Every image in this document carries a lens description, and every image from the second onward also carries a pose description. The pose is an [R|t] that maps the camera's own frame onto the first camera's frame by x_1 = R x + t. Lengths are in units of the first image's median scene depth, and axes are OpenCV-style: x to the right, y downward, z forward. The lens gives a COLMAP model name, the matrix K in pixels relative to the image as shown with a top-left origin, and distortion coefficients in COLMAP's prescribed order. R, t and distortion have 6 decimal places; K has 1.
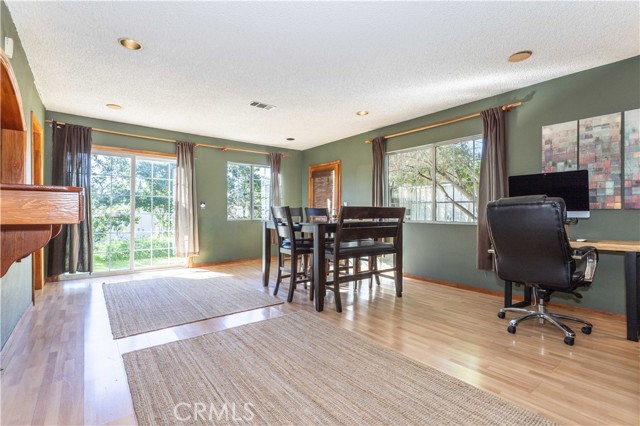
lens RADIAL K [[301.0, 0, 320.1], [0, 301.0, 210.3], [0, 0, 1]] dist [0.003783, 0.000715]
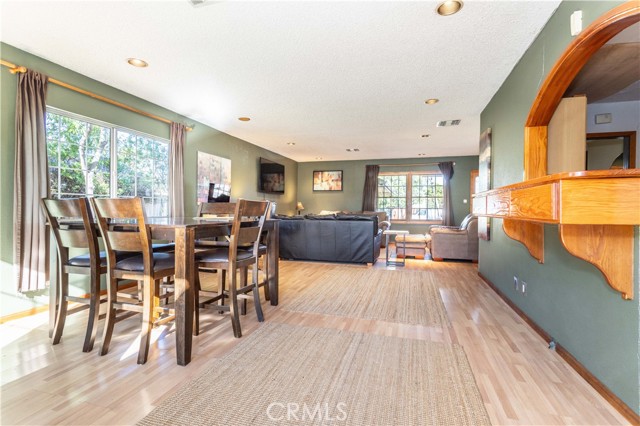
lens RADIAL K [[301.0, 0, 320.1], [0, 301.0, 210.3], [0, 0, 1]] dist [0.003783, 0.000715]
pose [[-0.572193, -0.008430, 0.820076, -0.688158], [-0.006859, 0.999961, 0.005494, 0.005841], [-0.820090, -0.002481, -0.572229, 1.092186]]
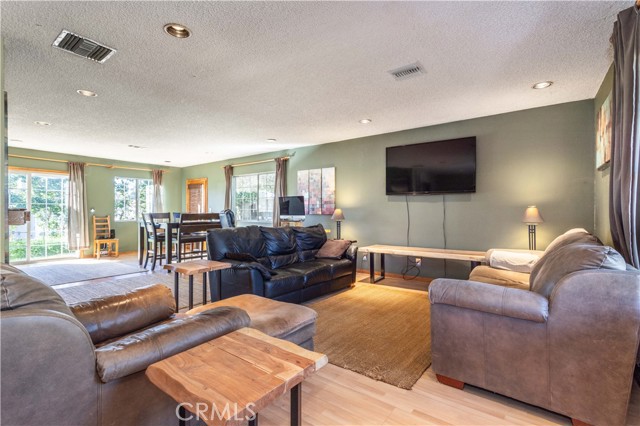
lens RADIAL K [[301.0, 0, 320.1], [0, 301.0, 210.3], [0, 0, 1]] dist [0.003783, 0.000715]
pose [[0.964660, -0.002638, 0.263485, 0.294880], [0.001452, 0.999988, 0.004694, -0.029185], [-0.263494, -0.004146, 0.964652, -0.707378]]
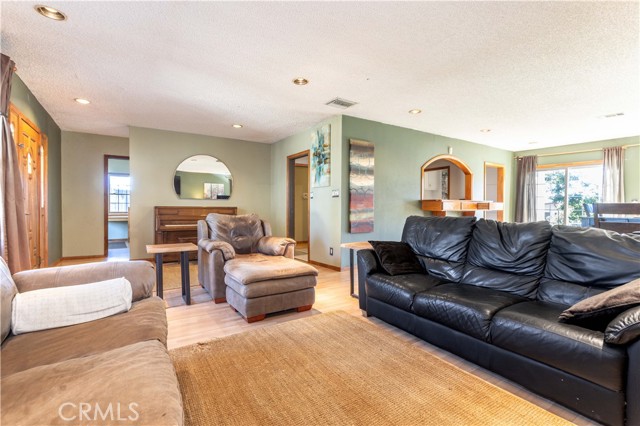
lens RADIAL K [[301.0, 0, 320.1], [0, 301.0, 210.3], [0, 0, 1]] dist [0.003783, 0.000715]
pose [[-0.082842, 0.010071, -0.996512, 1.017399], [-0.002231, 0.999945, 0.010291, 0.002939], [0.996560, 0.003076, -0.082815, -0.004707]]
